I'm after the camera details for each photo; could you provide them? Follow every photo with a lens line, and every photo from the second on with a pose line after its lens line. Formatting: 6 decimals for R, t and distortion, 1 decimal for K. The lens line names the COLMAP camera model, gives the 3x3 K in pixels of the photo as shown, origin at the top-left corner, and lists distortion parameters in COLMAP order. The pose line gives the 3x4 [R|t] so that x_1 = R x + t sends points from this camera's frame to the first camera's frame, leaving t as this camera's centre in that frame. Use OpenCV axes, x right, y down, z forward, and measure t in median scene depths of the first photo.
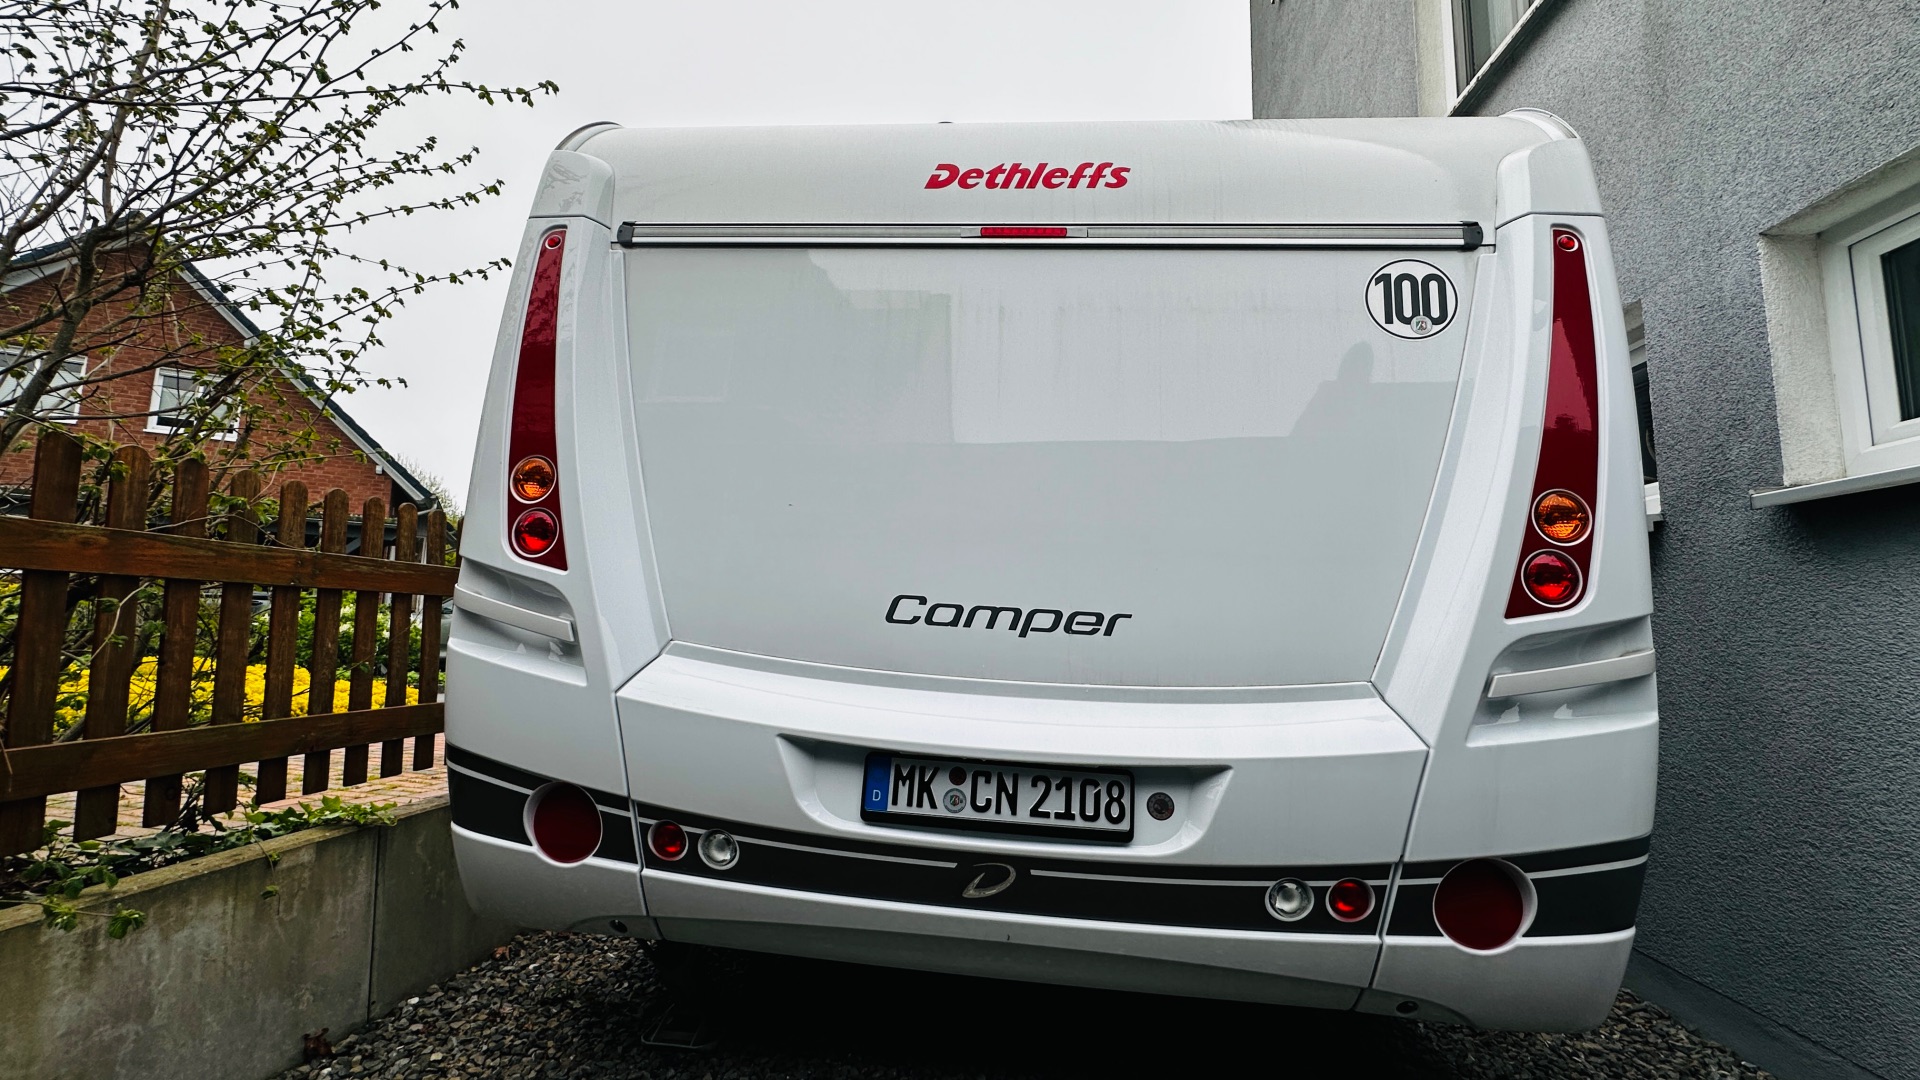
lens RADIAL K [[764.1, 0, 961.4], [0, 764.1, 539.7], [0, 0, 1]] dist [-0.003684, 0.000777]
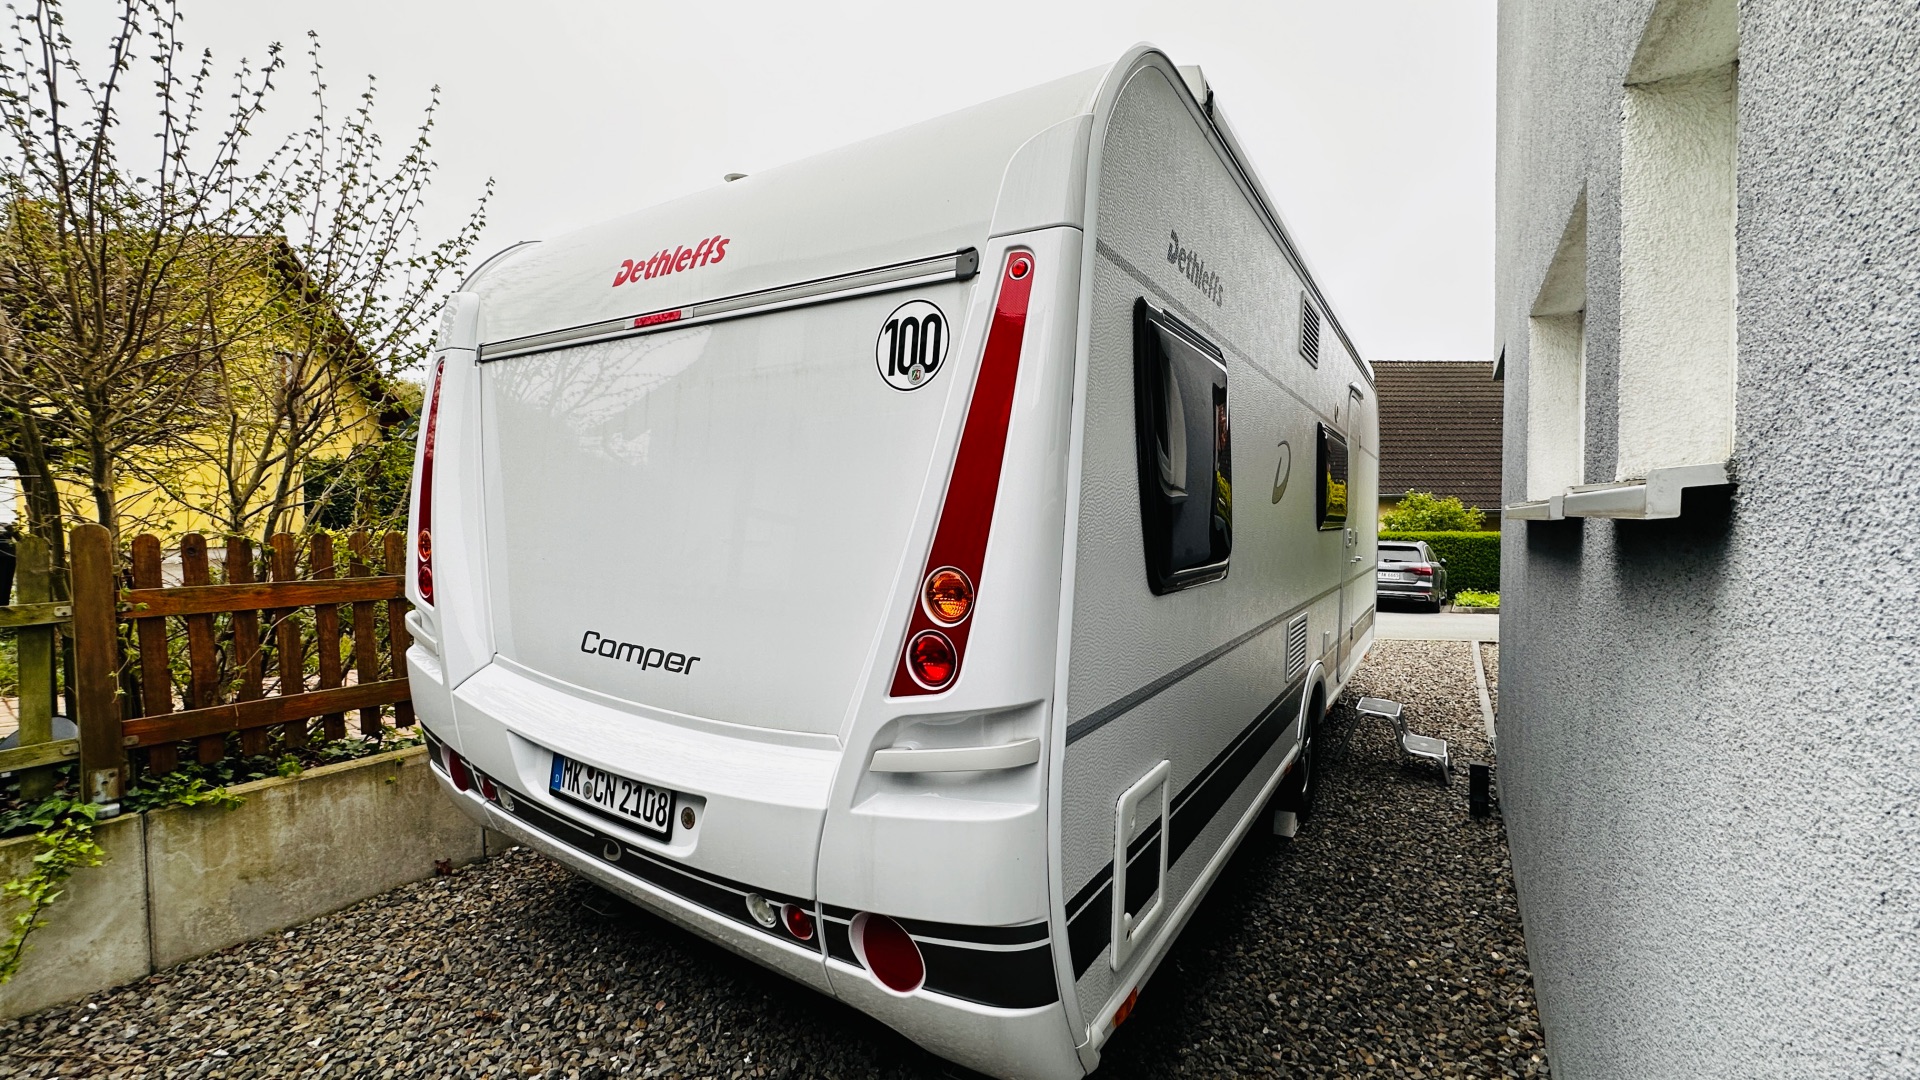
lens RADIAL K [[764.1, 0, 961.4], [0, 764.1, 539.7], [0, 0, 1]] dist [-0.003684, 0.000777]
pose [[0.887779, -0.017685, -0.459930, 1.116874], [0.082673, 0.989137, 0.121545, -0.192650], [0.452784, -0.145928, 0.879597, 0.158011]]
